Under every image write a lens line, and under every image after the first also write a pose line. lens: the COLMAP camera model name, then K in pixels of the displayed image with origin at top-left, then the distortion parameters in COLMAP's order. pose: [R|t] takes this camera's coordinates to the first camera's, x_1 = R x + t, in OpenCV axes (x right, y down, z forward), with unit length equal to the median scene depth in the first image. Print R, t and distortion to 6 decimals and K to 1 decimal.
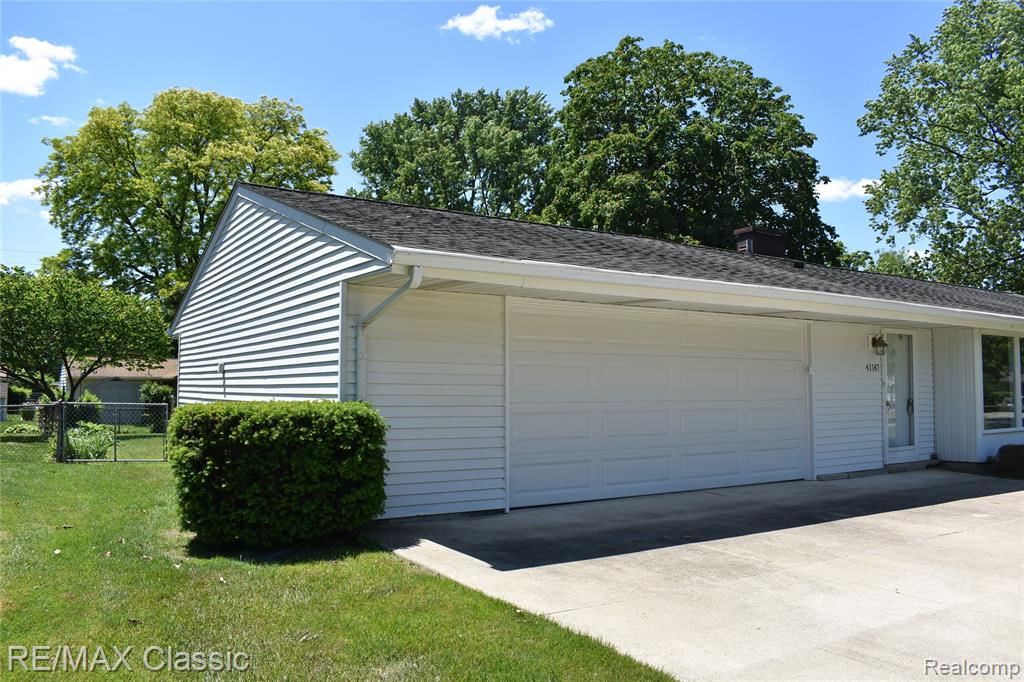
lens RADIAL K [[782.3, 0, 488.9], [0, 782.3, 336.6], [0, 0, 1]] dist [-0.033522, -0.128400]
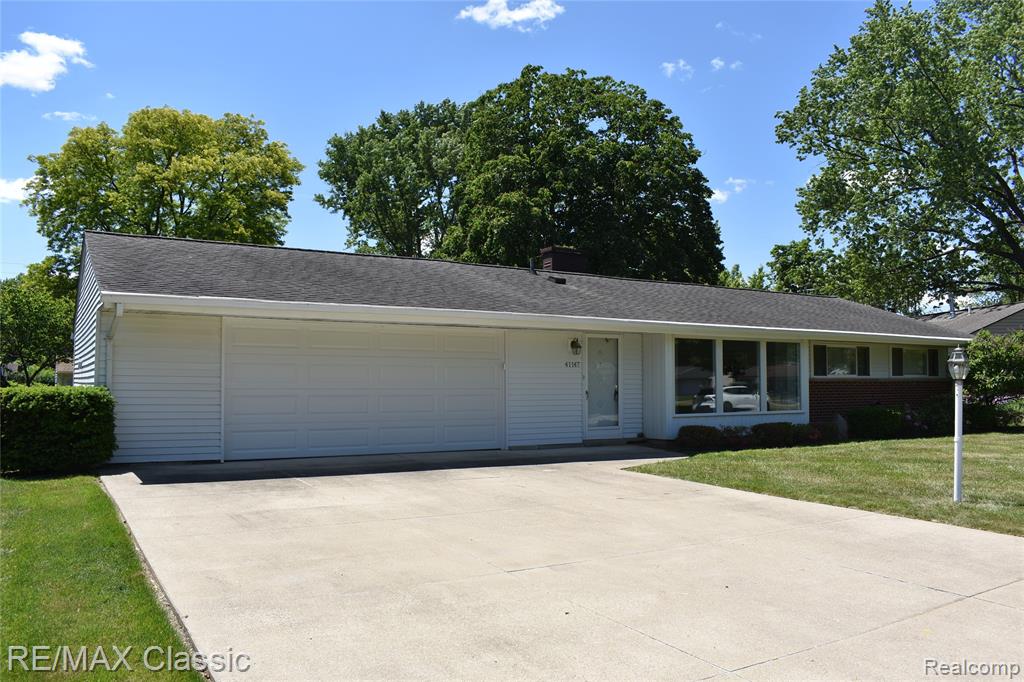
lens RADIAL K [[797.8, 0, 512.0], [0, 797.8, 341.0], [0, 0, 1]] dist [-0.095683, 0.011745]
pose [[0.999887, -0.002311, -0.014879, 0.163529], [0.002503, 0.999913, 0.012917, -0.006503], [0.014848, -0.012953, 0.999806, -0.132240]]
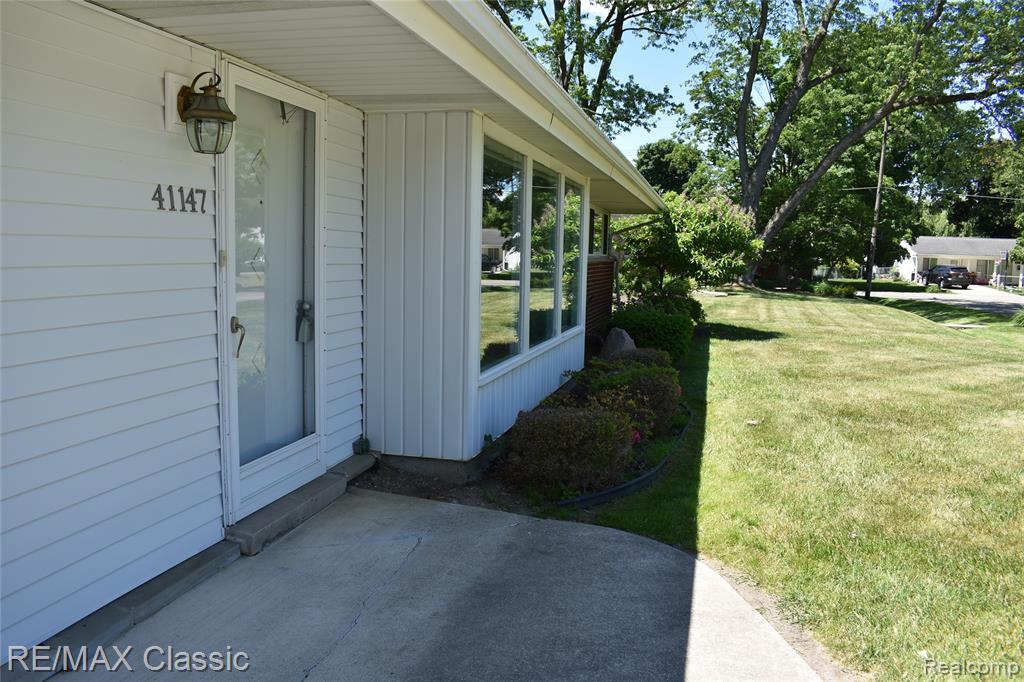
lens RADIAL K [[797.8, 0, 512.0], [0, 797.8, 341.0], [0, 0, 1]] dist [-0.095683, 0.011745]
pose [[0.712097, -0.065722, 0.698998, 0.151444], [-0.072837, 0.983321, 0.166658, 0.013781], [-0.698292, -0.169589, 0.695433, 0.282027]]
